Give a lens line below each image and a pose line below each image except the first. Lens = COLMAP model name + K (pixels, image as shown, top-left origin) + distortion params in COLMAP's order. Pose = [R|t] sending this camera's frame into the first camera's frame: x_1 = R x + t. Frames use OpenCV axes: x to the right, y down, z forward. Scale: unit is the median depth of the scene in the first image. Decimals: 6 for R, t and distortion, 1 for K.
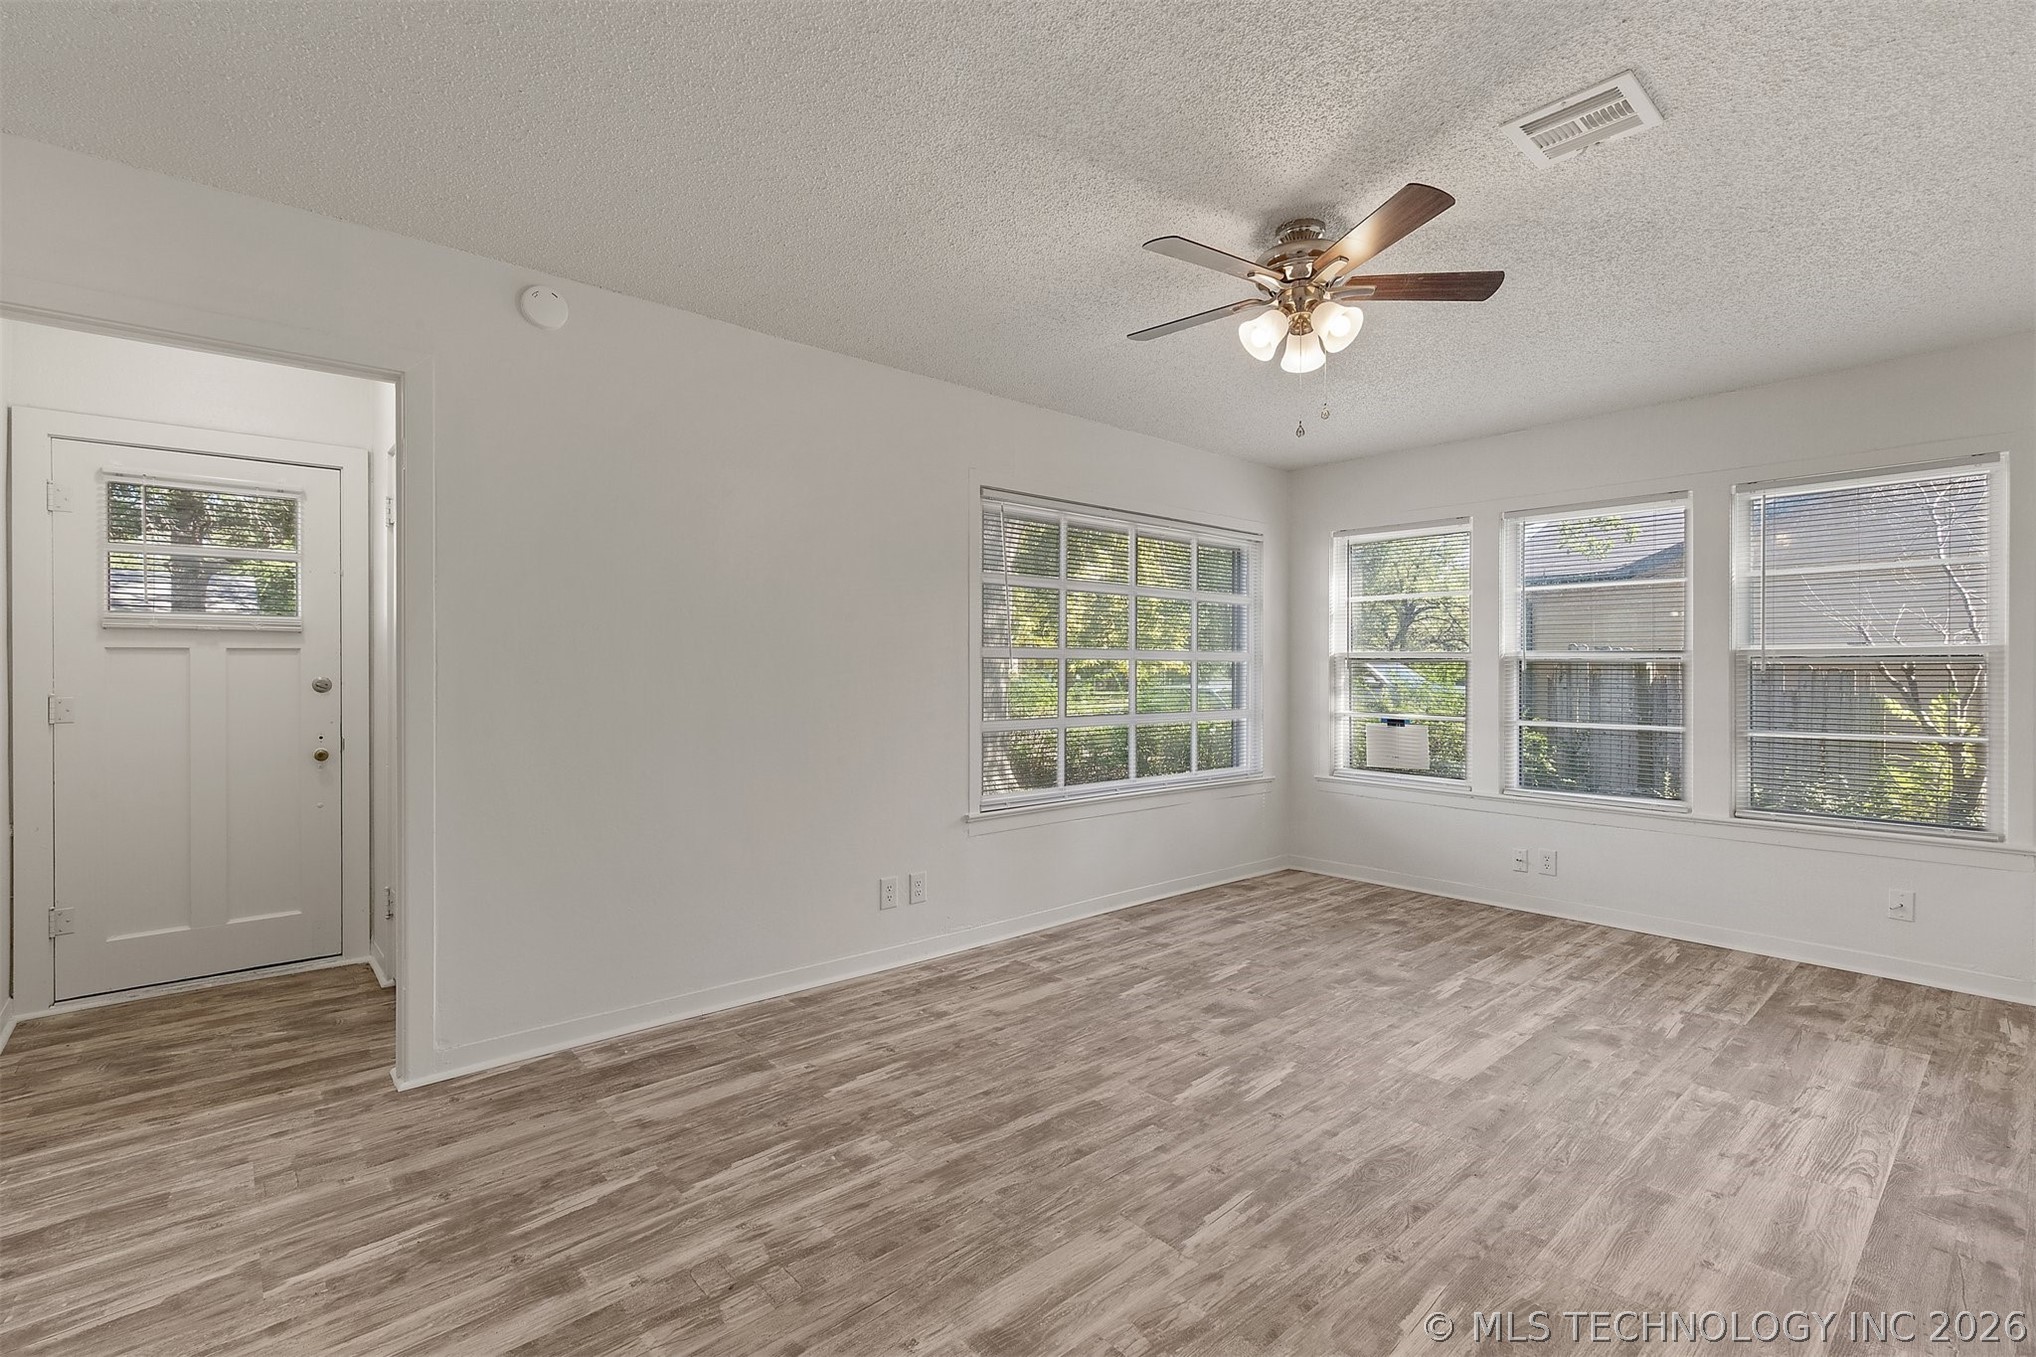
lens RADIAL K [[935.2, 0, 1016.7], [0, 935.2, 663.2], [0, 0, 1]] dist [0.000425, 0.000281]
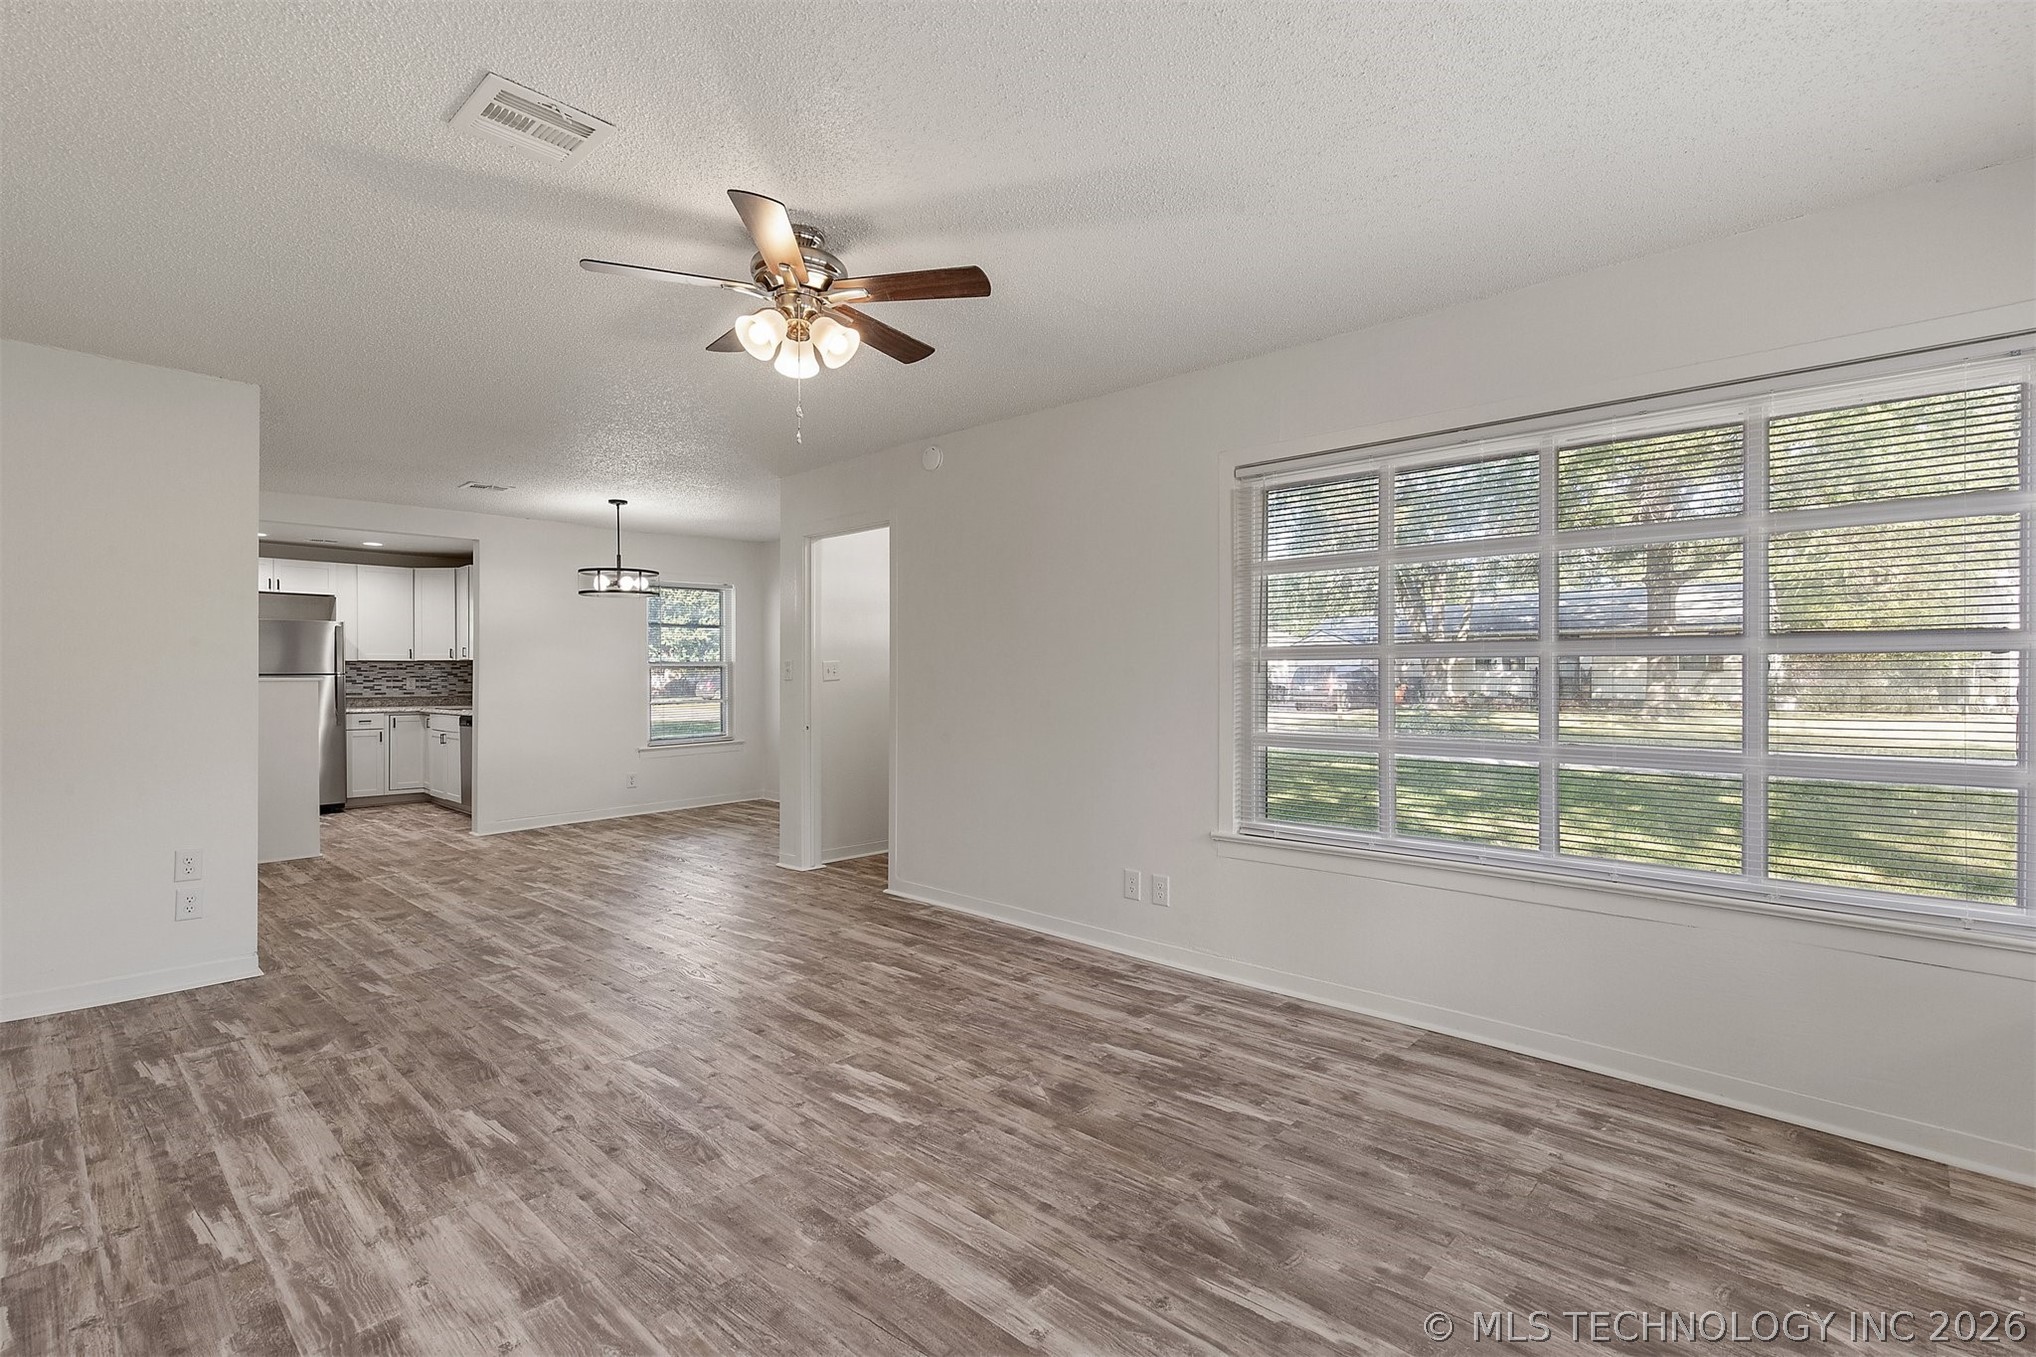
lens RADIAL K [[912.8, 0, 1018.0], [0, 912.8, 678.5], [0, 0, 1]] dist [-0.000067, -0.000282]
pose [[0.105807, 0.007048, -0.994362, 1.063364], [0.007722, 0.999939, 0.007910, 0.003145], [0.994357, -0.008515, 0.105746, 0.926241]]
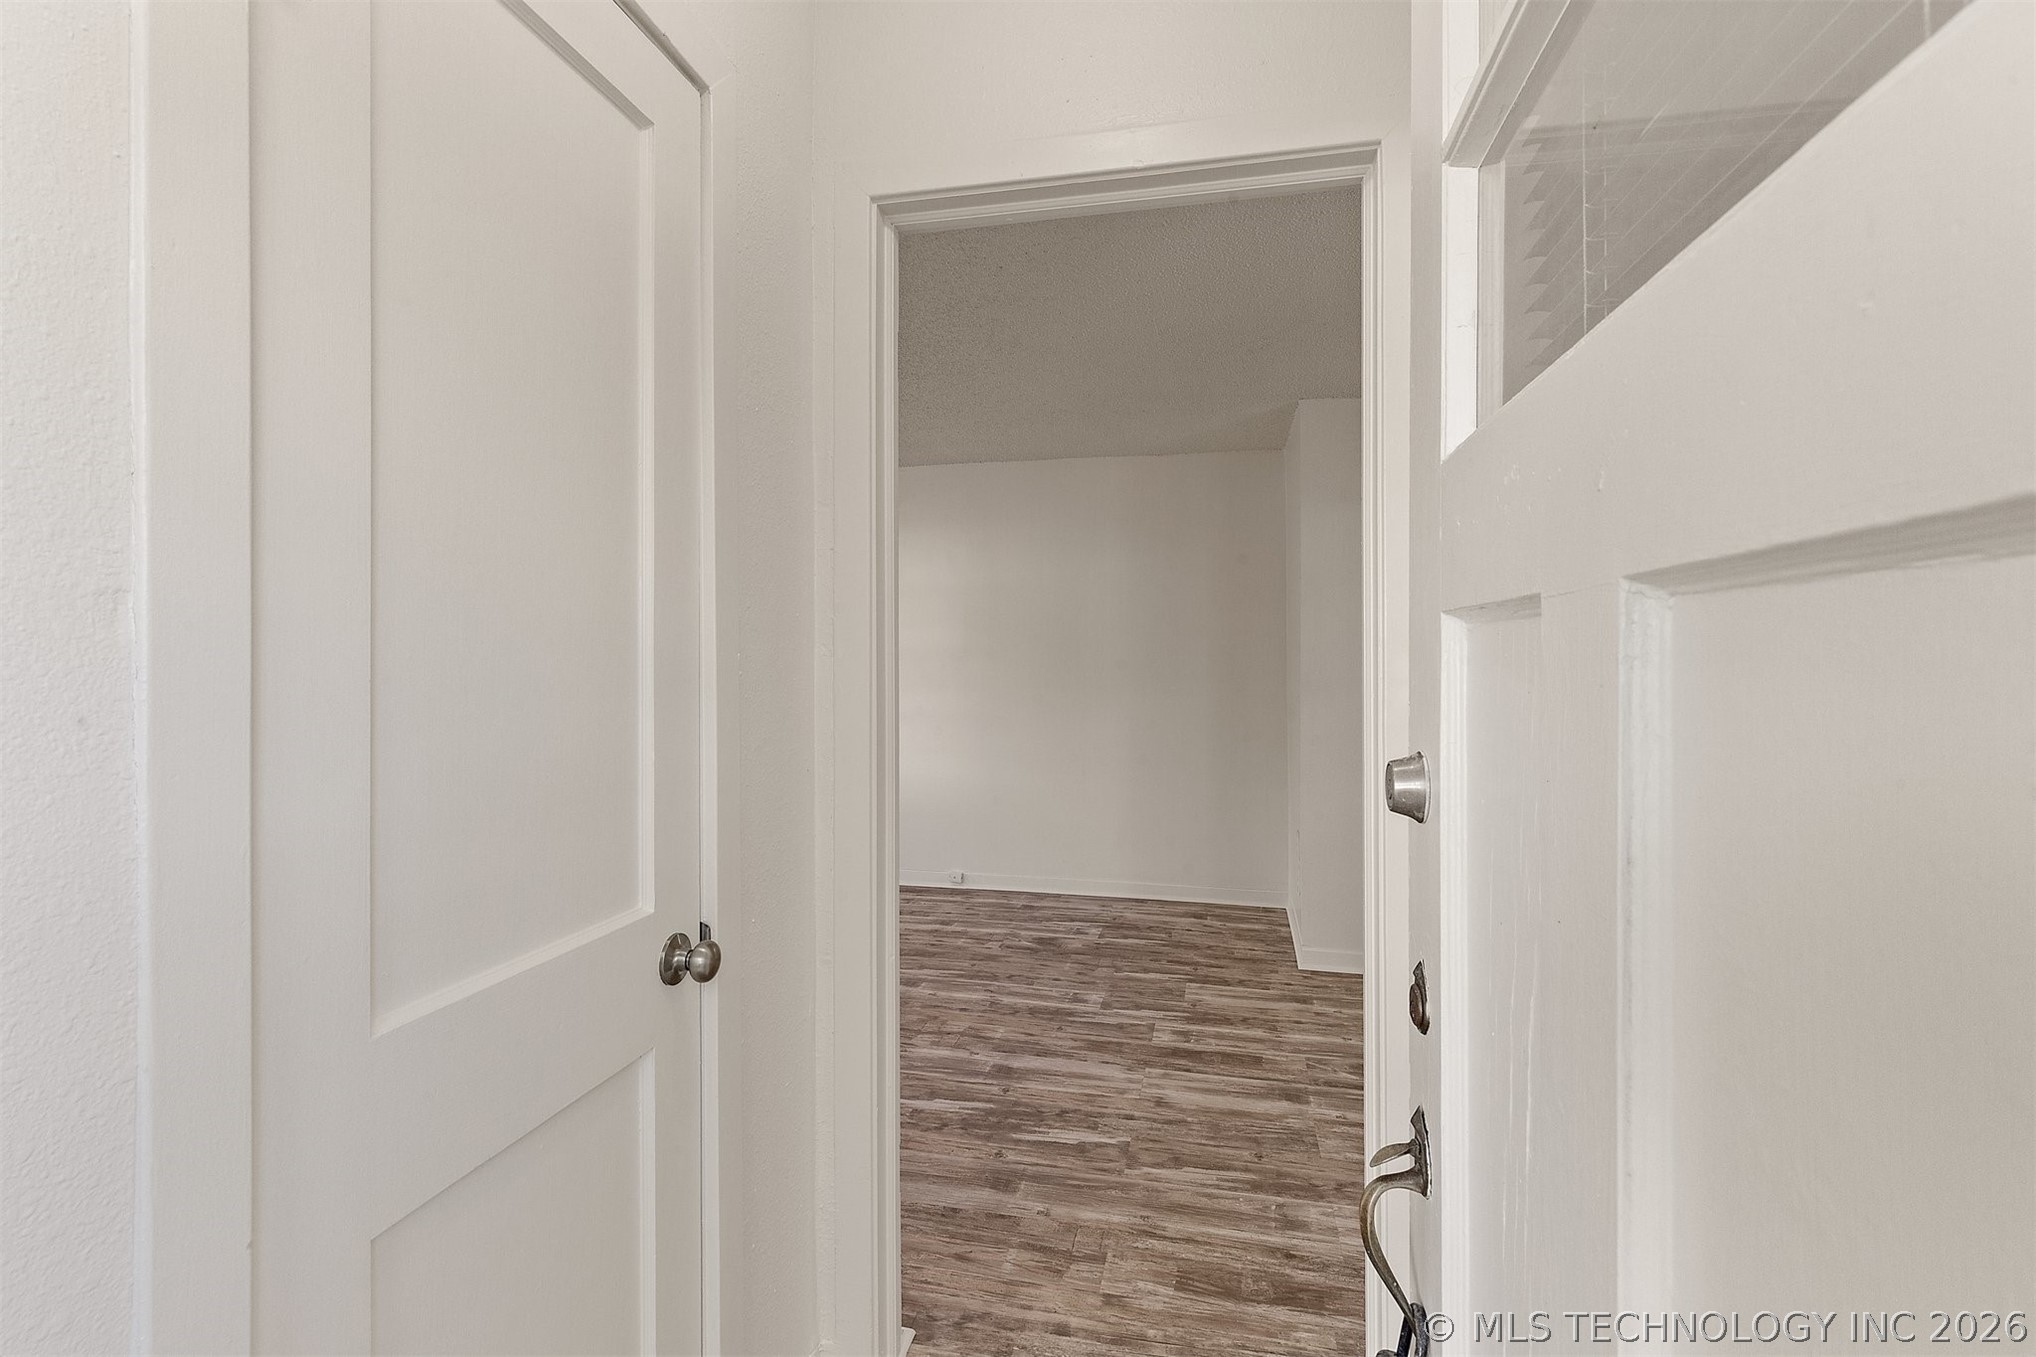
lens RADIAL K [[935.2, 0, 1016.7], [0, 935.2, 663.2], [0, 0, 1]] dist [0.000425, 0.000281]
pose [[-0.596290, 0.005328, 0.802752, -1.069857], [-0.001200, 0.999971, -0.007529, -0.017584], [-0.802769, -0.005453, -0.596266, 1.153969]]
